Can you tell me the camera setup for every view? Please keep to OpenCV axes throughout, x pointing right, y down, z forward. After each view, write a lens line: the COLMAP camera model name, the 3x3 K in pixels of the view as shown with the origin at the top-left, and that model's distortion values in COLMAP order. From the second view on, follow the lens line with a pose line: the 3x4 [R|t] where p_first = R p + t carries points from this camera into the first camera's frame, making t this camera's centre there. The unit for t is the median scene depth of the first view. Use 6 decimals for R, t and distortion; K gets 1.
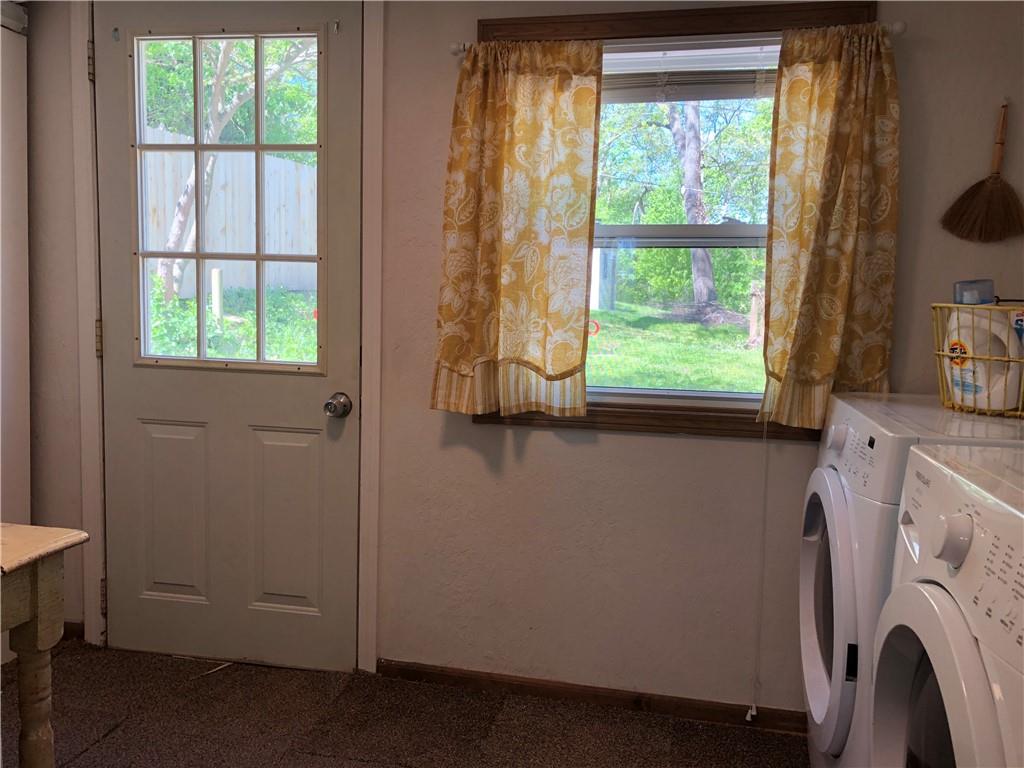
lens RADIAL K [[839.3, 0, 511.8], [0, 839.3, 377.8], [0, 0, 1]] dist [0.031164, -0.010936]
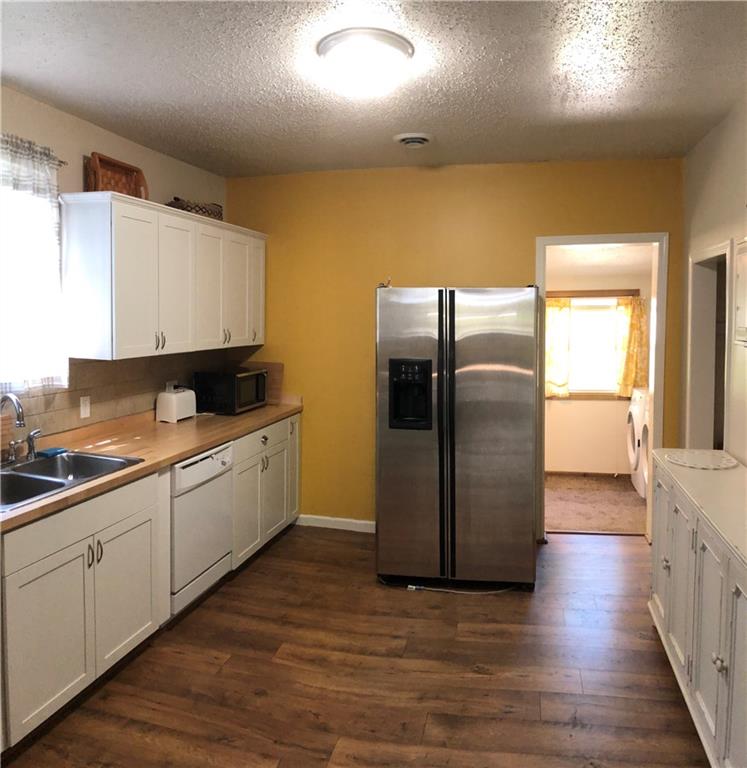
lens RADIAL K [[648.7, 0, 444.3], [0, 648.7, 373.9], [0, 0, 1]] dist [0.002948, 0.069241]
pose [[0.996537, -0.036474, 0.074725, -0.692076], [0.037776, 0.999157, -0.016085, -0.030042], [-0.074075, 0.018852, 0.997074, -1.875752]]
